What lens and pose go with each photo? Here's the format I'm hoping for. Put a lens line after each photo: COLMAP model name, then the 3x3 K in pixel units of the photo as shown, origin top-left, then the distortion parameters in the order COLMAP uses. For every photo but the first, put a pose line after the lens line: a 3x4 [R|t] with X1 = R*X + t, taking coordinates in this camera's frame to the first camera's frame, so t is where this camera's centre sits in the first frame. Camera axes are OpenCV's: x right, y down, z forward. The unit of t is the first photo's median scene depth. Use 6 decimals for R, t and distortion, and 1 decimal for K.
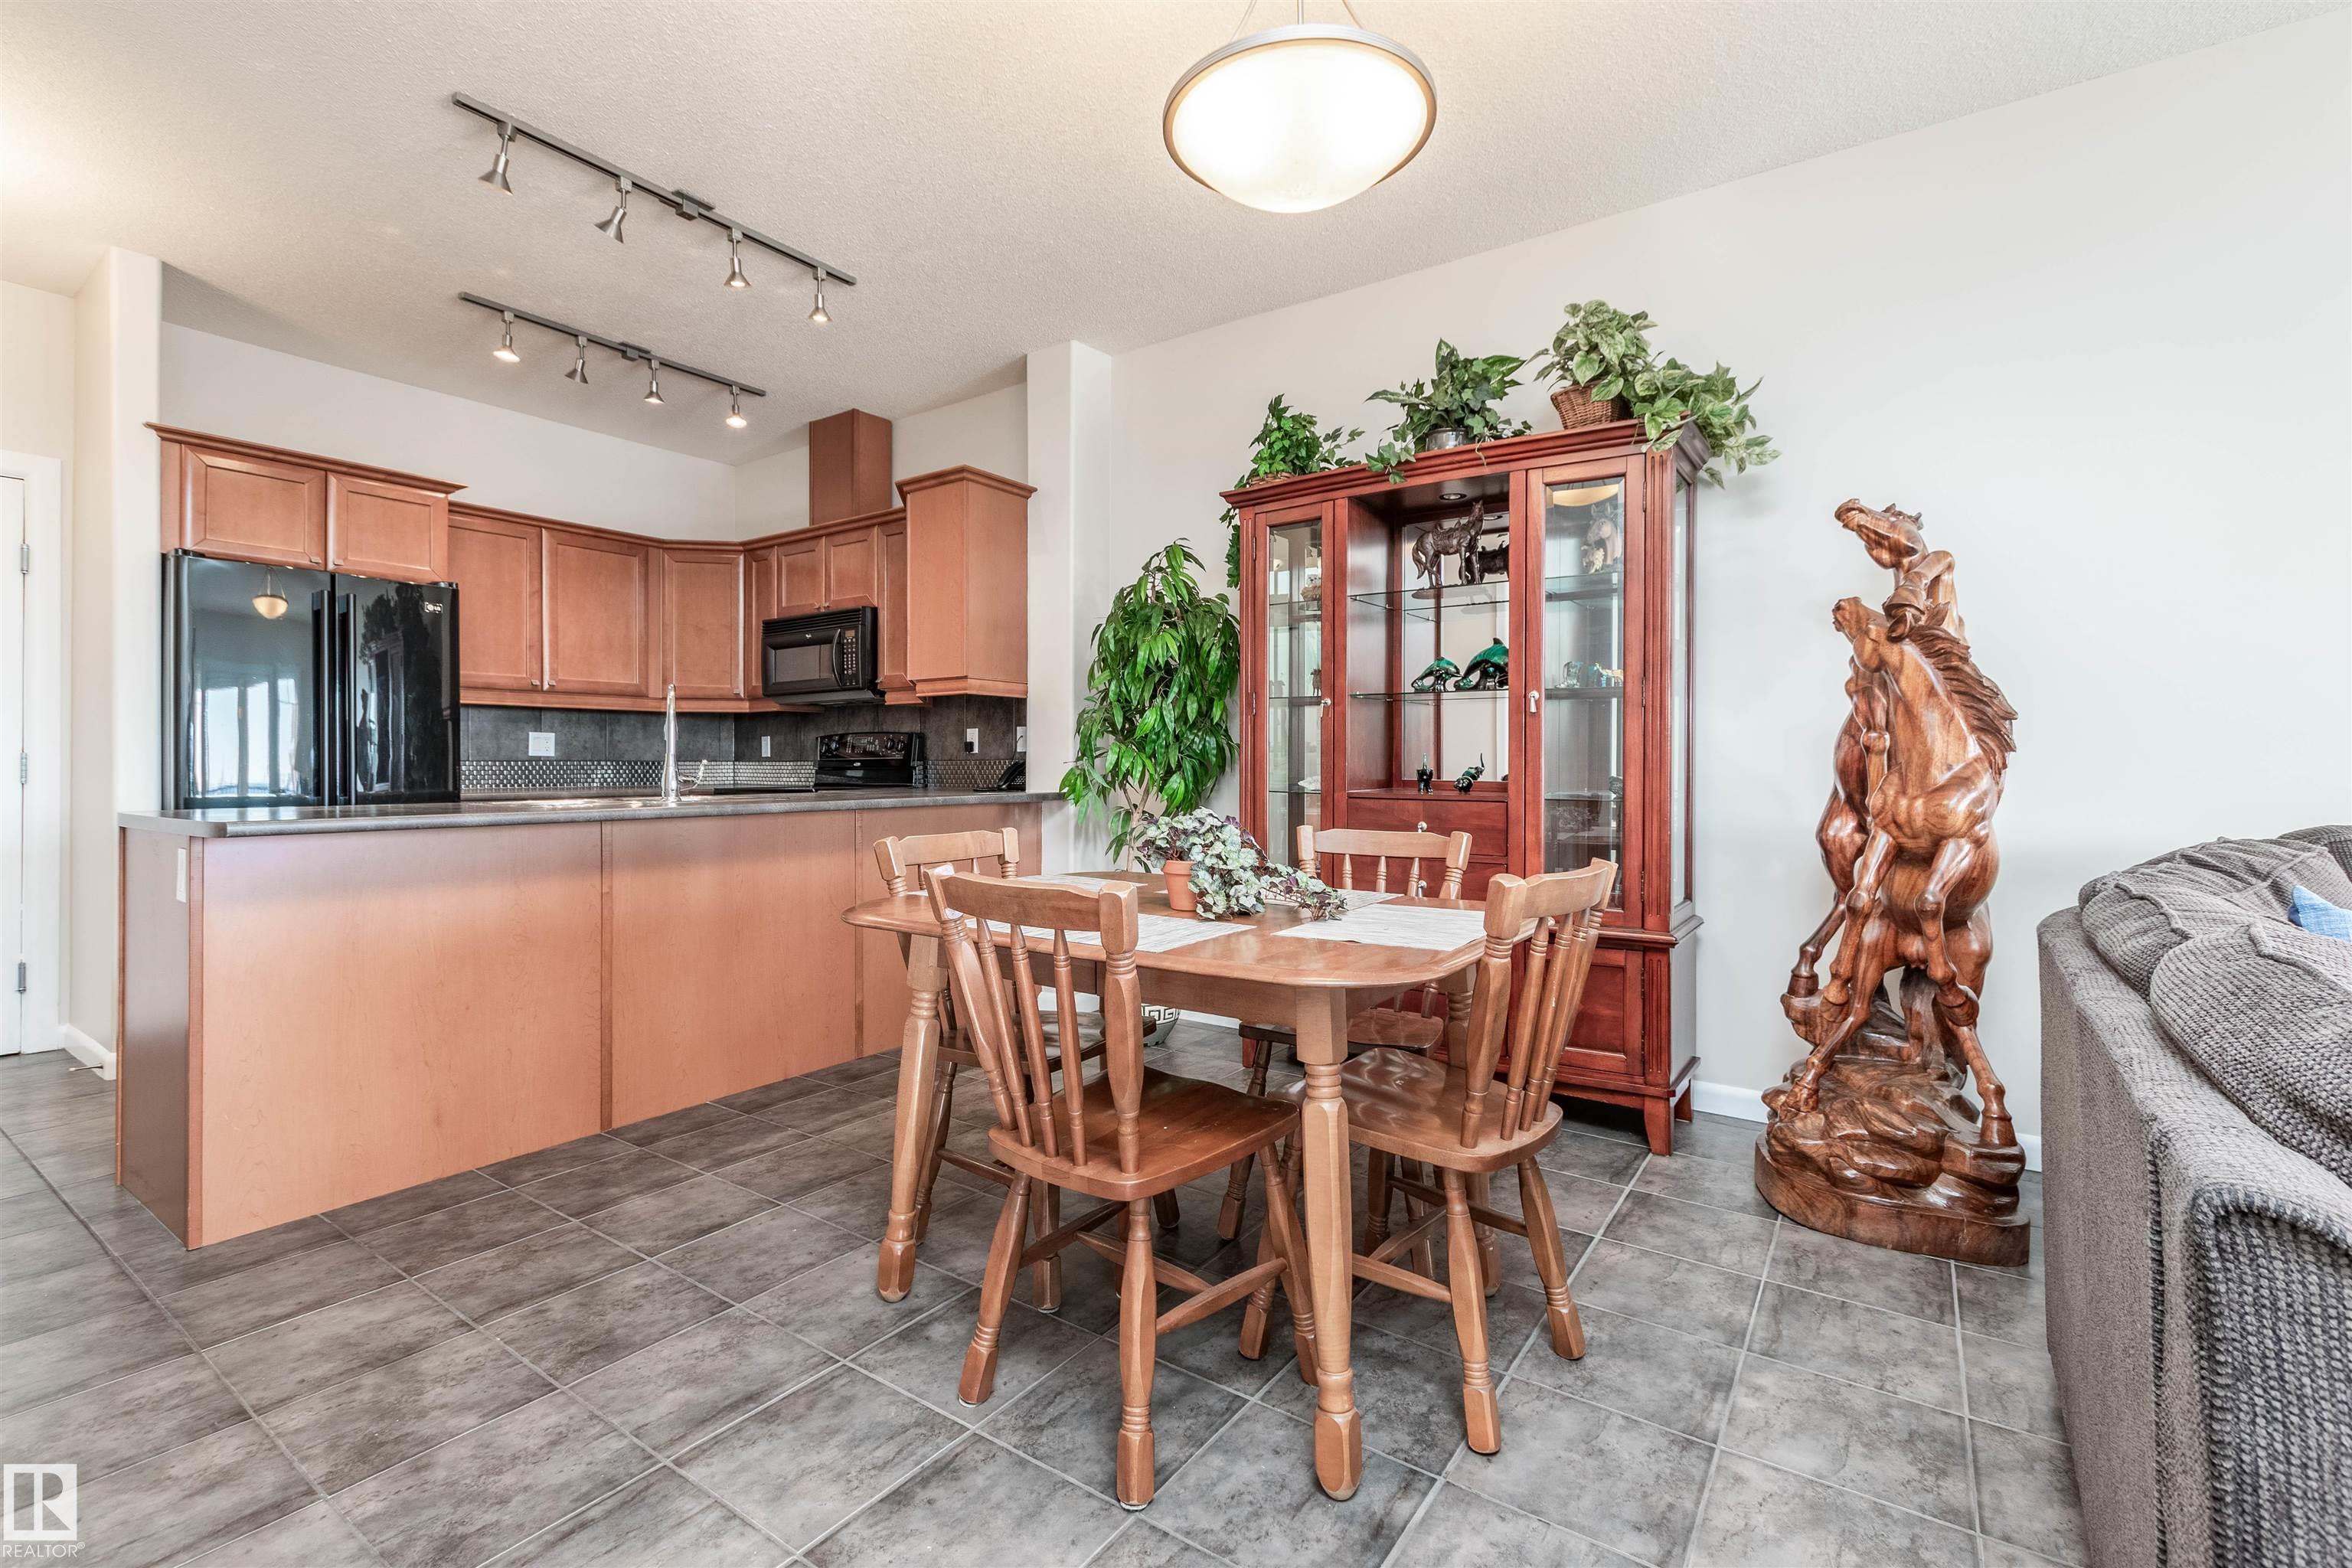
lens RADIAL K [[1052.5, 0, 1183.9], [0, 1052.5, 771.7], [0, 0, 1]] dist [-0.000739, -0.005301]
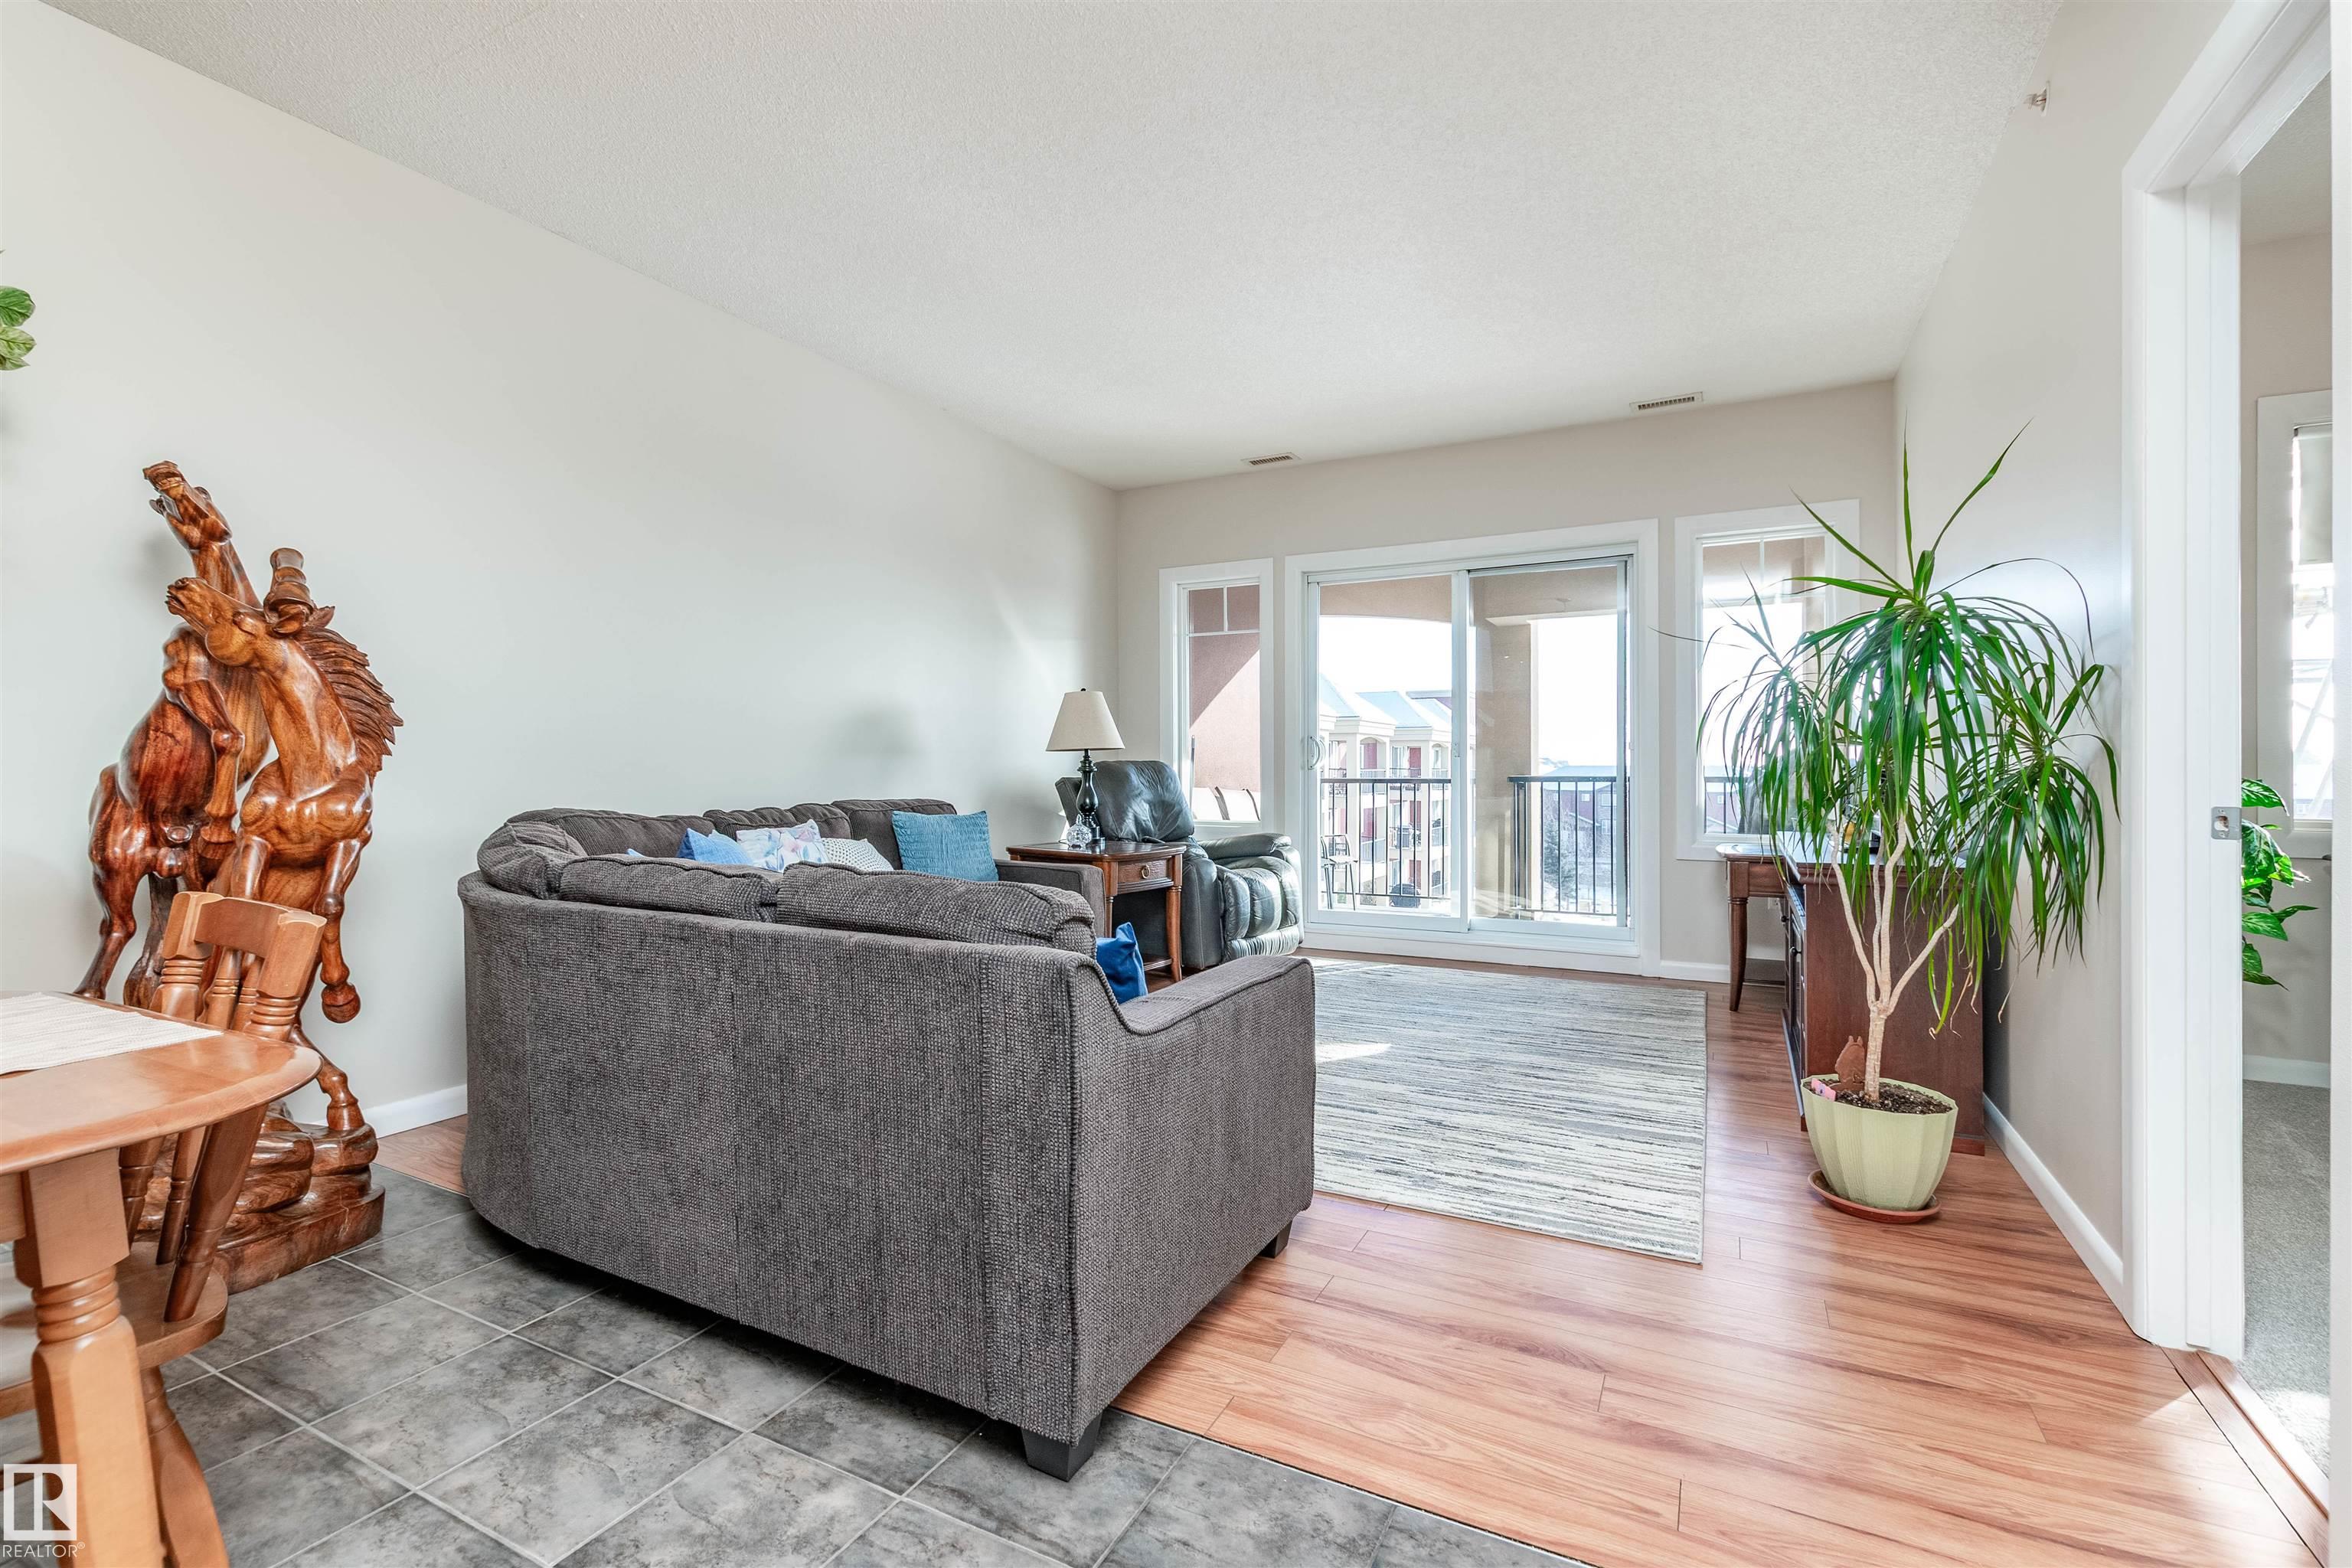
lens RADIAL K [[1052.5, 0, 1183.9], [0, 1052.5, 771.7], [0, 0, 1]] dist [-0.000739, -0.005301]
pose [[-0.152729, -0.005065, 0.988255, -0.386784], [0.005412, 0.999968, 0.005961, -0.004094], [-0.988253, 0.006259, -0.152697, 0.335469]]
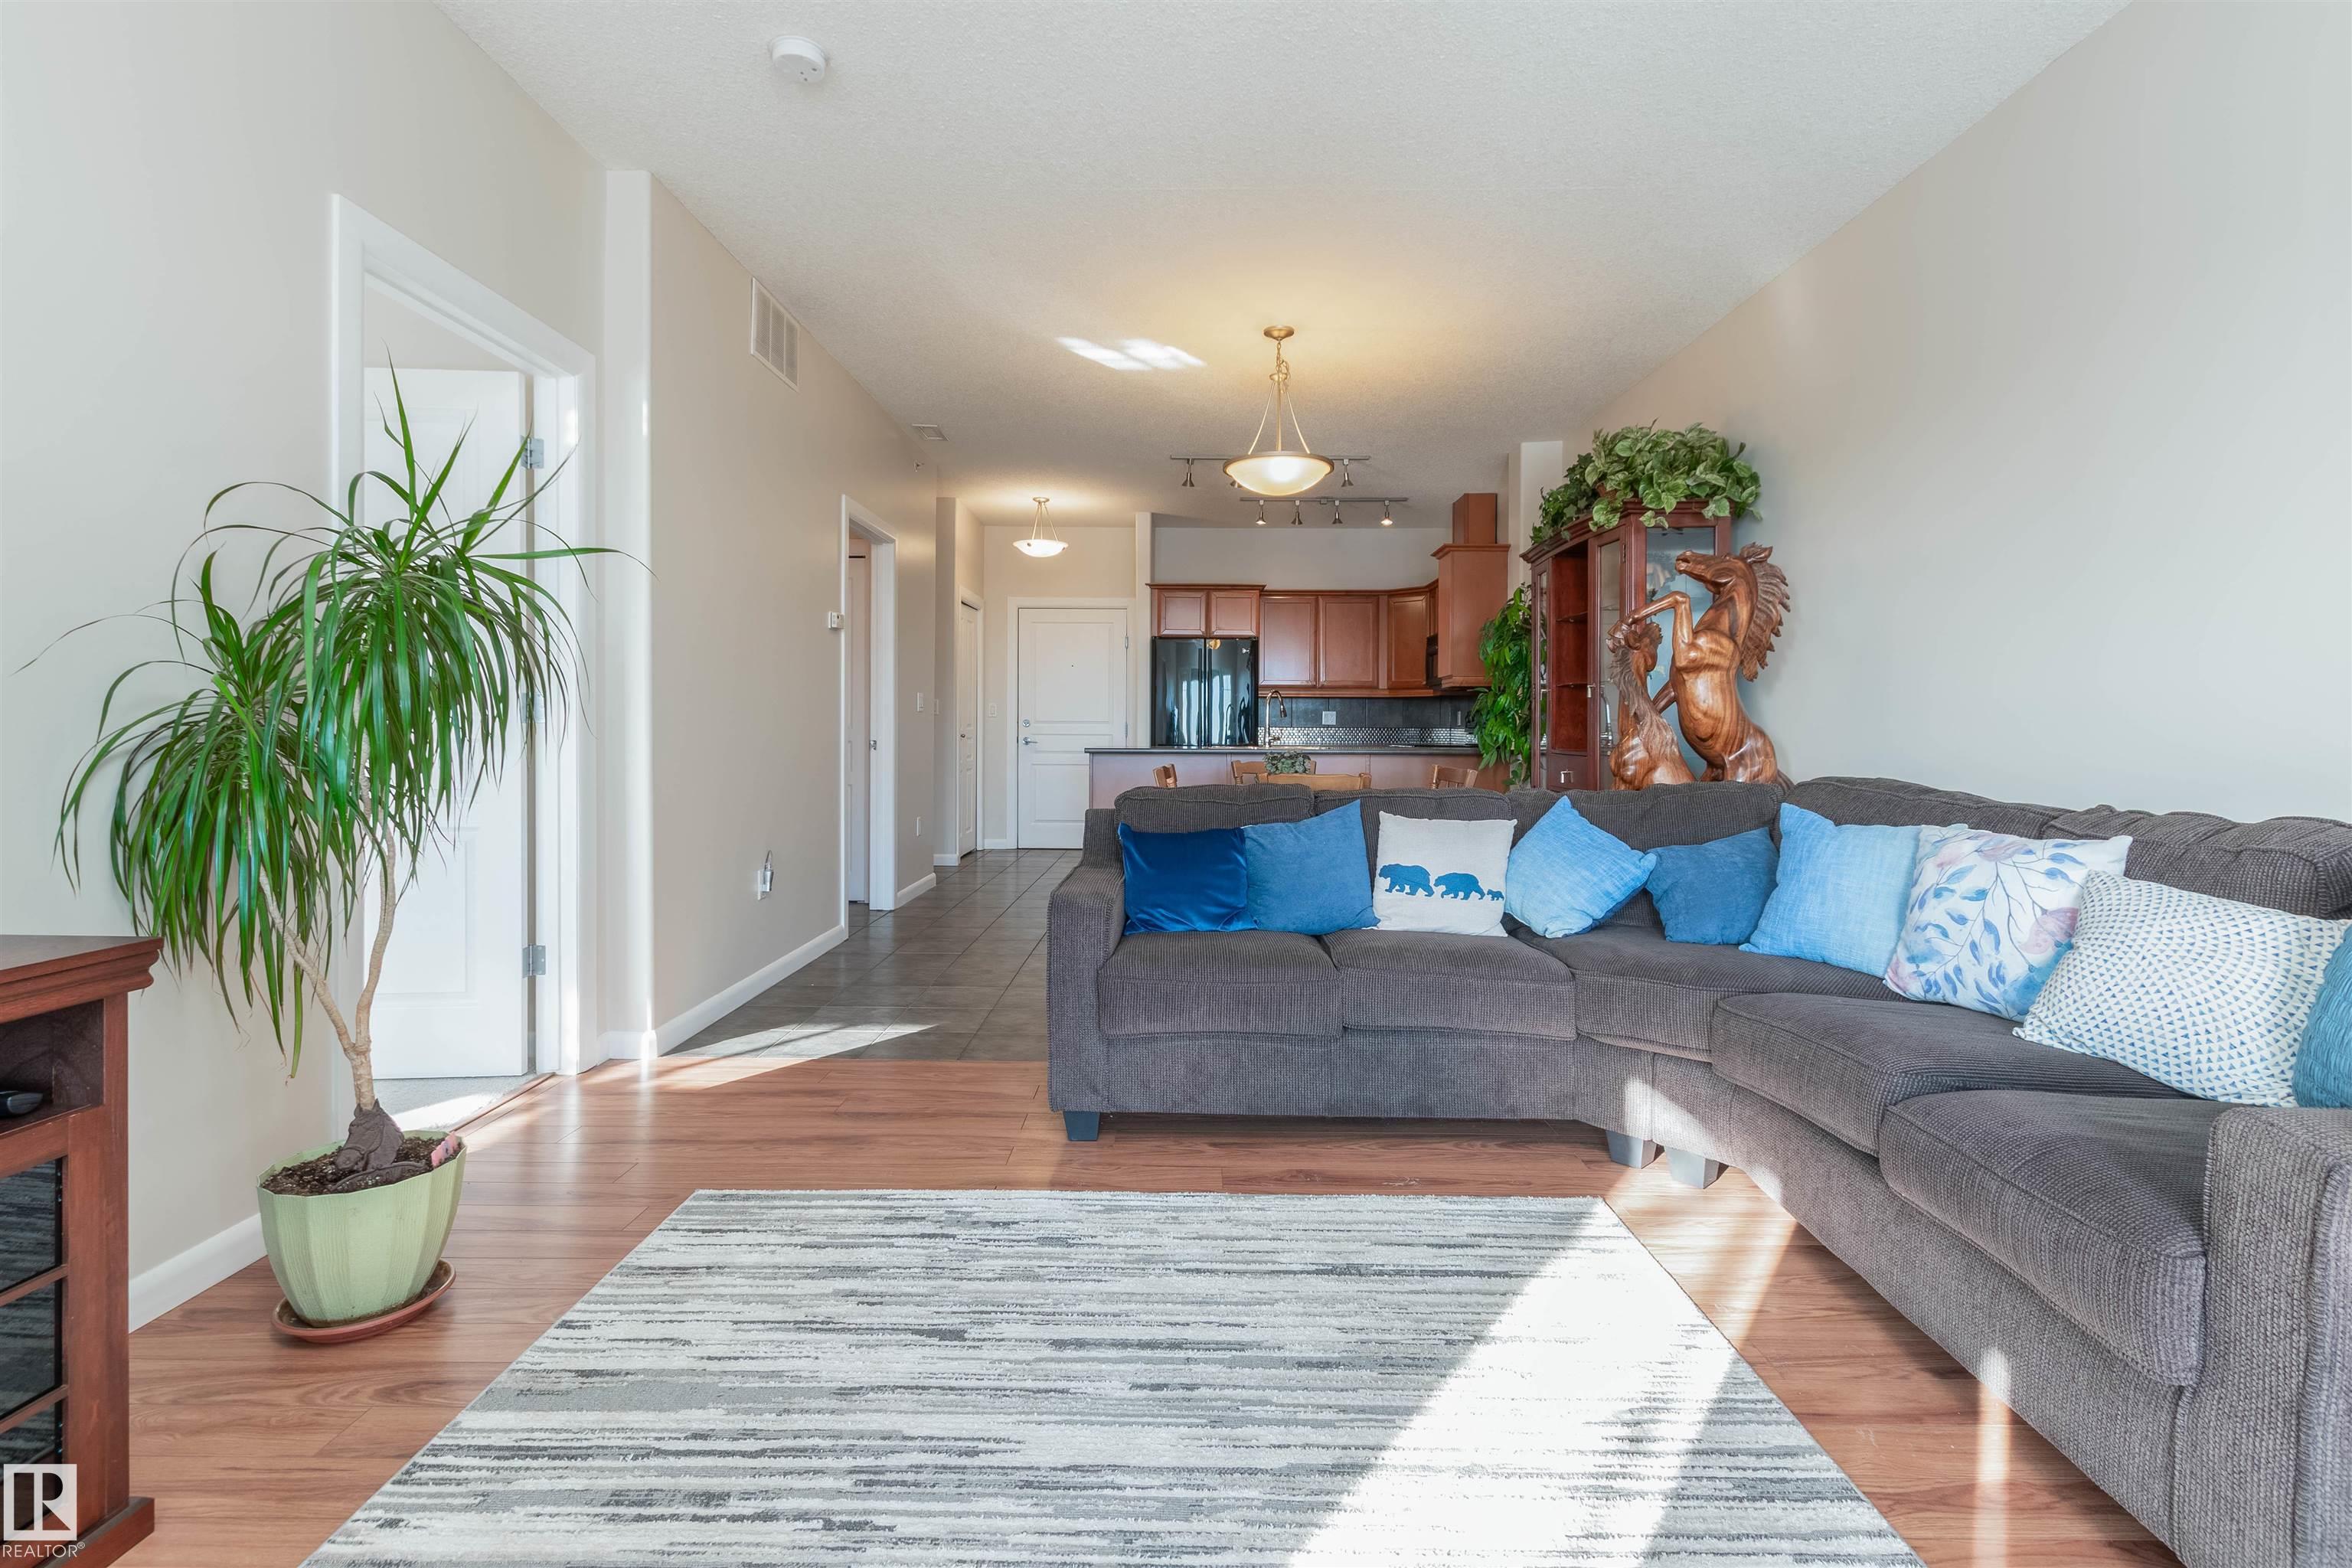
lens RADIAL K [[1094.1, 0, 1188.6], [0, 1094.1, 740.3], [0, 0, 1]] dist [0.008026, -0.006386]
pose [[0.576551, 0.008808, -0.817014, 2.582868], [0.001761, 0.999926, 0.012023, -0.003384], [0.817059, -0.008370, 0.576493, -0.888010]]
